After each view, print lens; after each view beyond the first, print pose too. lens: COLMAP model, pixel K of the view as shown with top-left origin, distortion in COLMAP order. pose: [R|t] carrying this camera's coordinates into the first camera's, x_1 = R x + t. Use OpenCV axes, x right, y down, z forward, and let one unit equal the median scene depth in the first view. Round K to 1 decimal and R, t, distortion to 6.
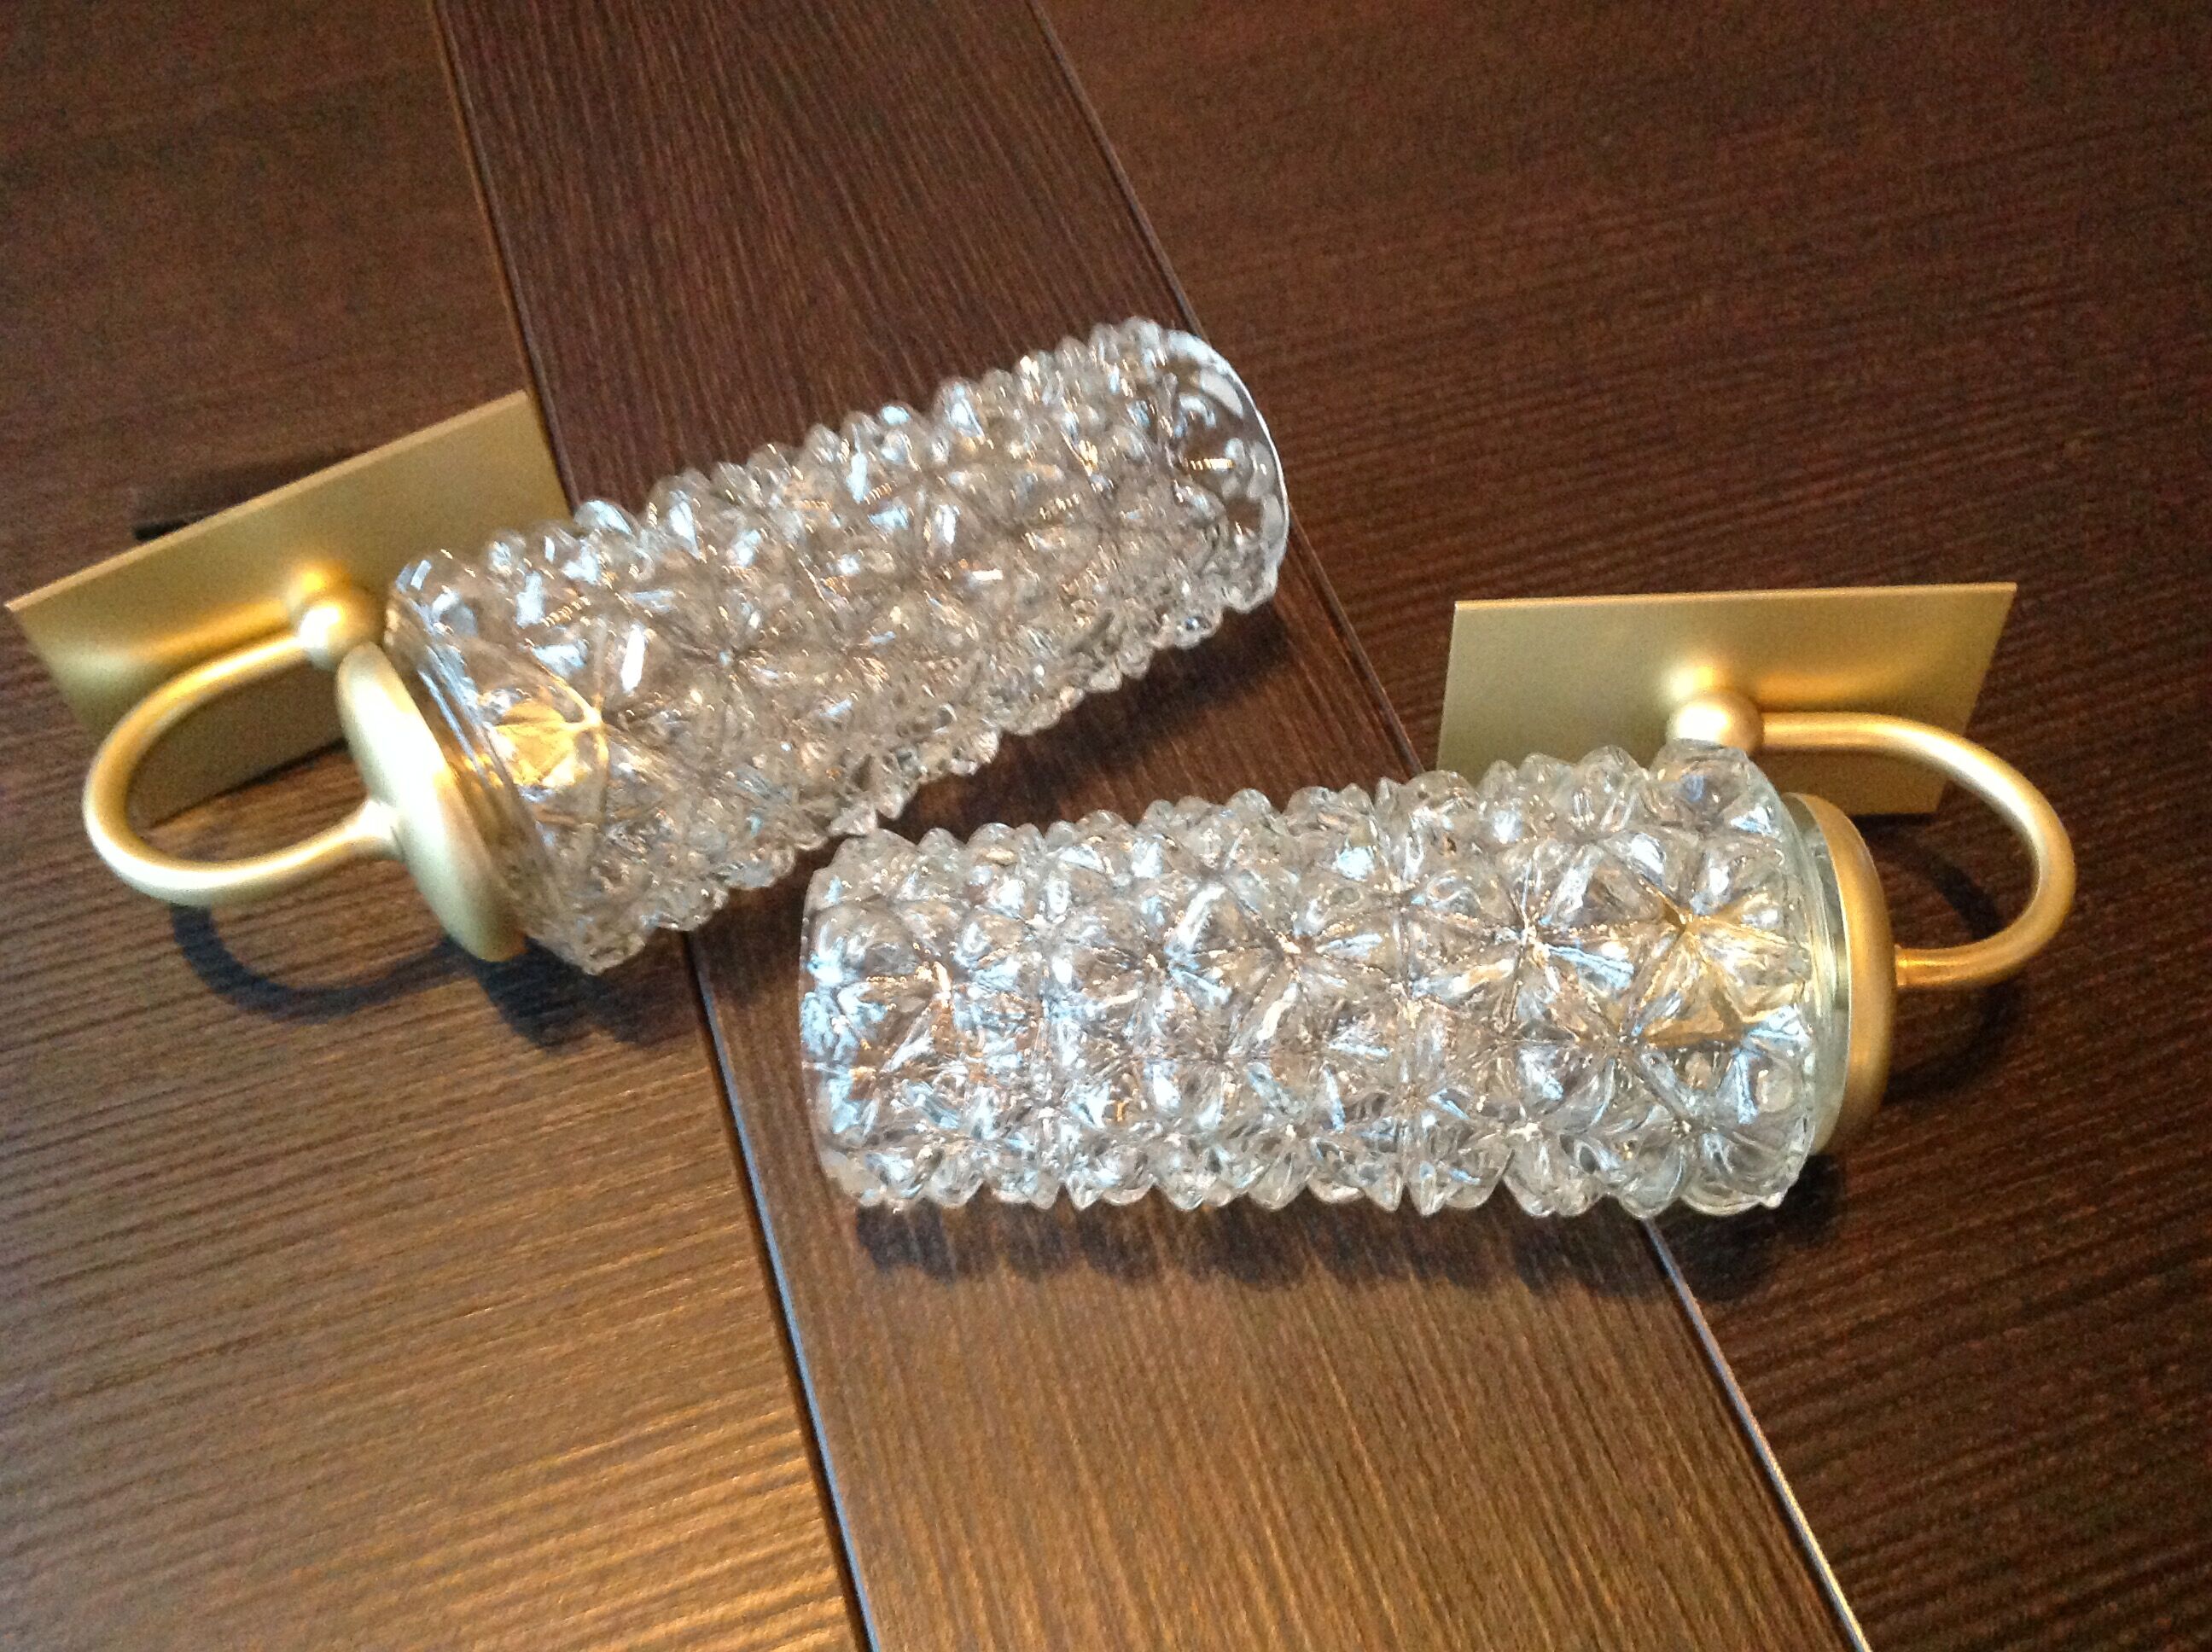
lens RADIAL K [[2067.9, 0, 1108.4], [0, 2067.9, 816.1], [0, 0, 1]] dist [-0.012631, 0.000000]
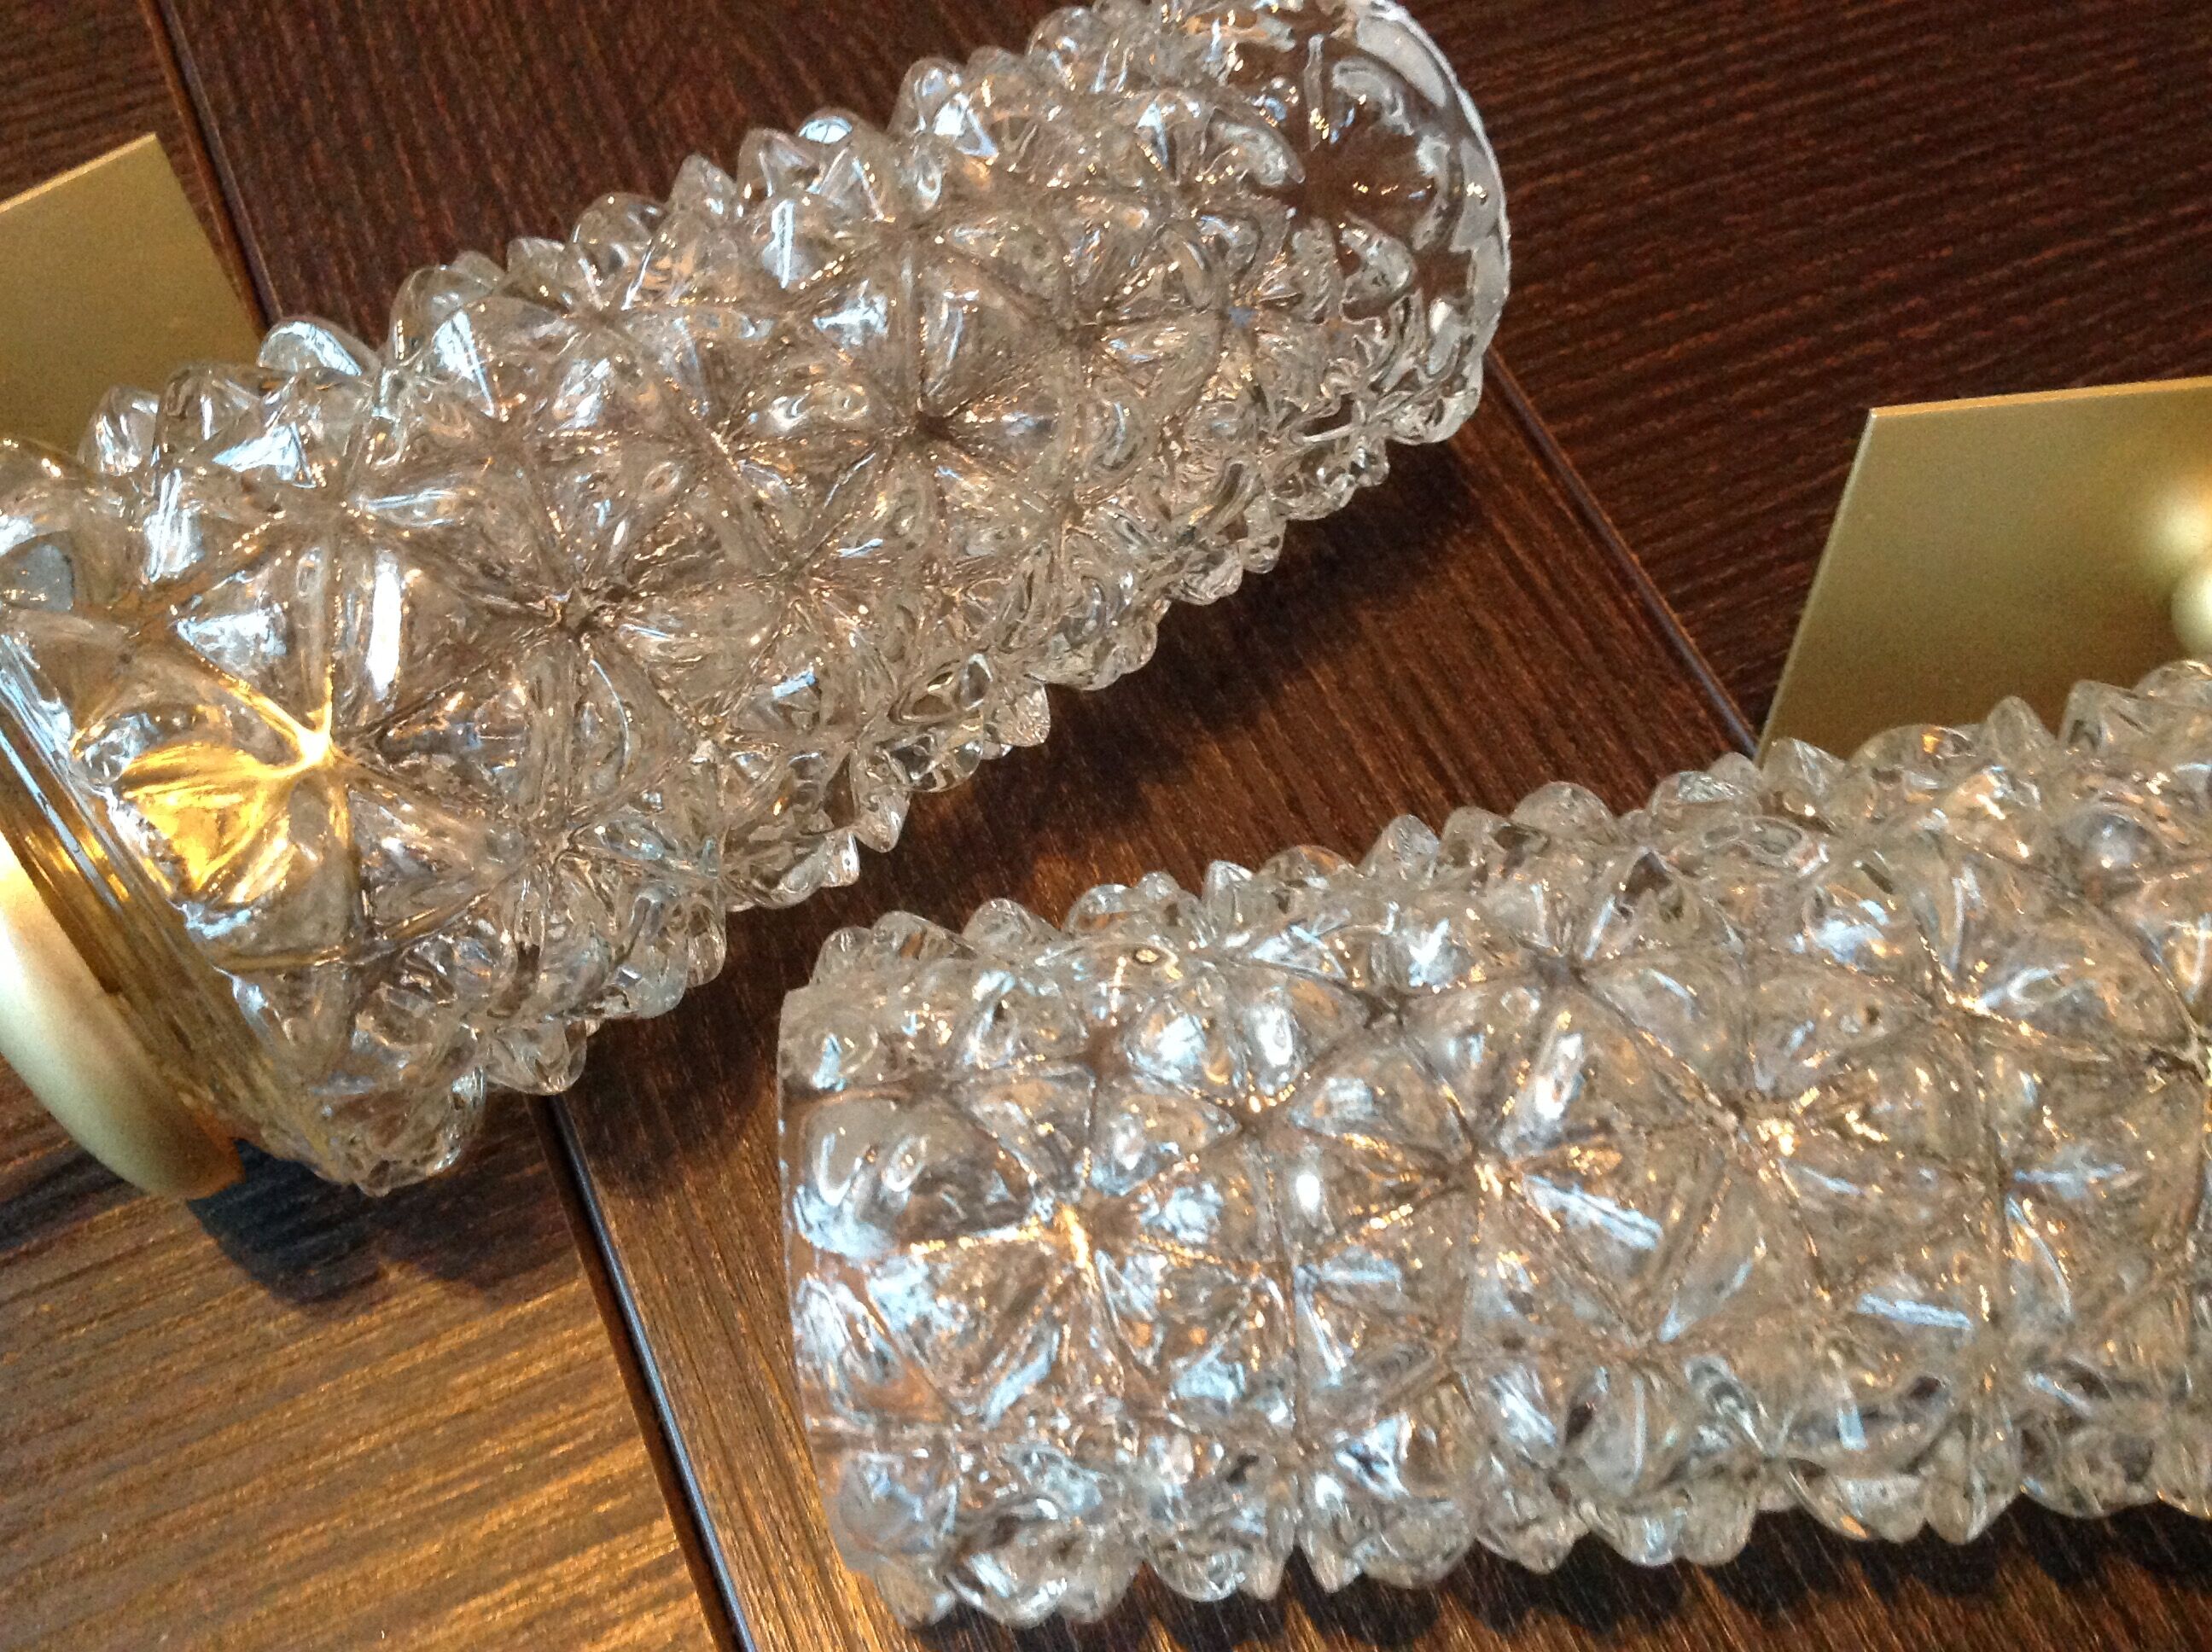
lens RADIAL K [[2067.9, 0, 1087.8], [0, 2067.9, 834.1], [0, 0, 1]] dist [-0.012631, 0.000000]
pose [[0.994796, -0.078752, 0.064643, -0.090295], [0.072112, 0.992439, 0.099322, -0.060600], [-0.071976, -0.094144, 0.992953, 0.454693]]
